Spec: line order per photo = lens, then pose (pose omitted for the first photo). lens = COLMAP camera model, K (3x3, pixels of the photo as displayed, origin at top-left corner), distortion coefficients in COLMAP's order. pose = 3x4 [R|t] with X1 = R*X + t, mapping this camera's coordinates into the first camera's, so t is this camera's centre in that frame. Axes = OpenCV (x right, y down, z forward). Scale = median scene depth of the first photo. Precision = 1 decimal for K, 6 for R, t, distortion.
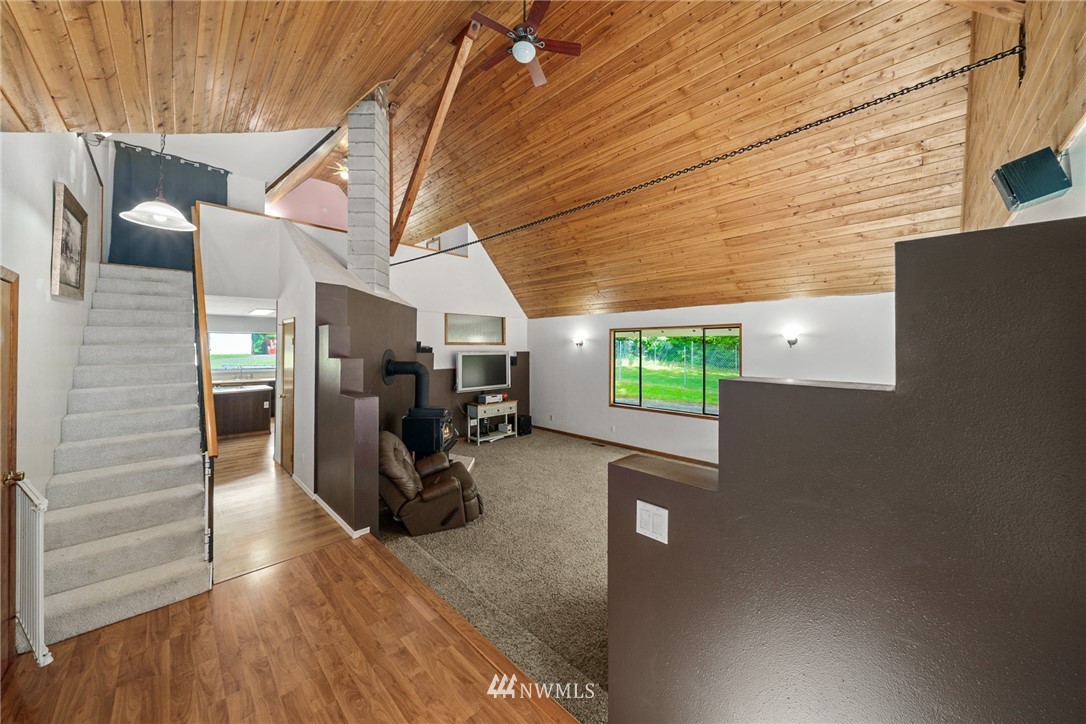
lens RADIAL K [[379.6, 0, 538.3], [0, 379.6, 350.1], [0, 0, 1]] dist [-0.008479, 0.000192]
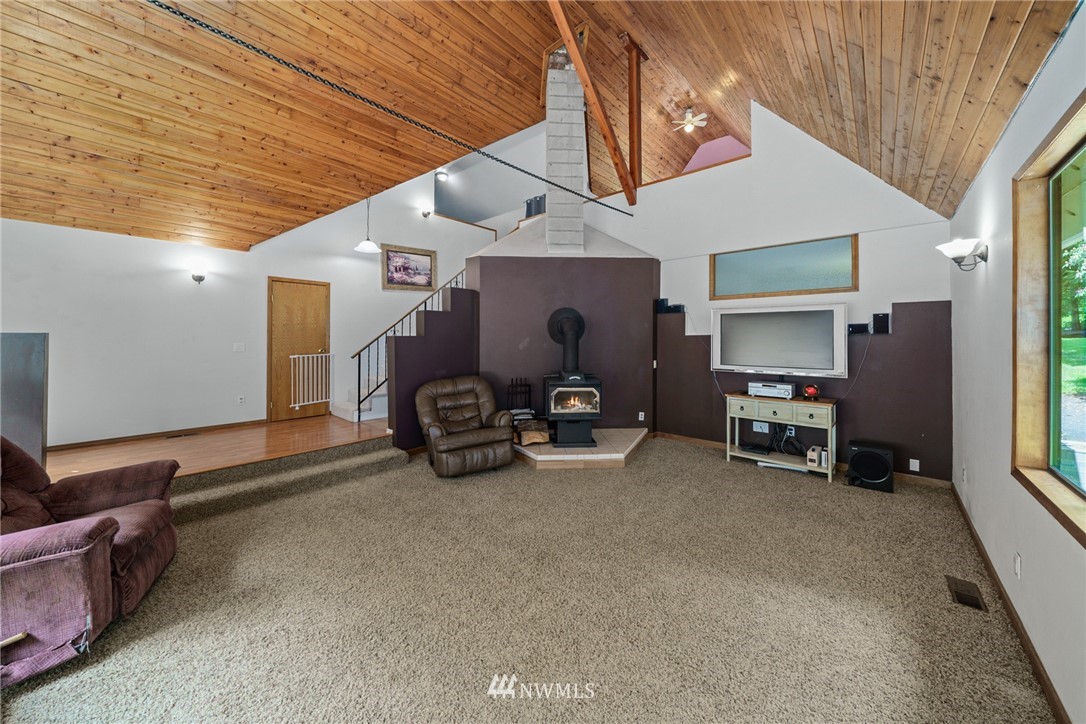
lens RADIAL K [[379.6, 0, 532.0], [0, 379.6, 337.0], [0, 0, 1]] dist [-0.008479, 0.000192]
pose [[0.039542, -0.000566, -0.999218, 0.425685], [-0.003886, 0.999992, -0.000721, 0.053553], [0.999210, 0.003912, 0.039540, 0.643034]]
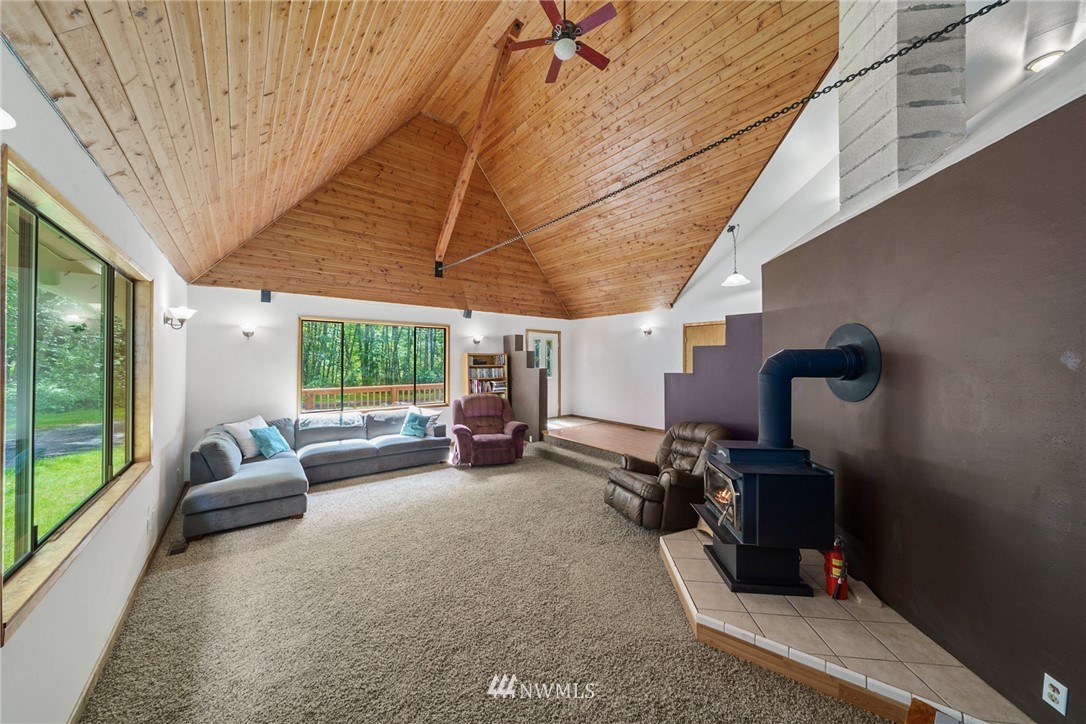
lens RADIAL K [[379.6, 0, 547.7], [0, 379.6, 359.8], [0, 0, 1]] dist [-0.008479, 0.000192]
pose [[-0.994251, -0.001663, 0.107062, -0.063181], [-0.001794, 0.999998, -0.001129, 0.030535], [-0.107060, -0.001314, -0.994252, 1.121192]]
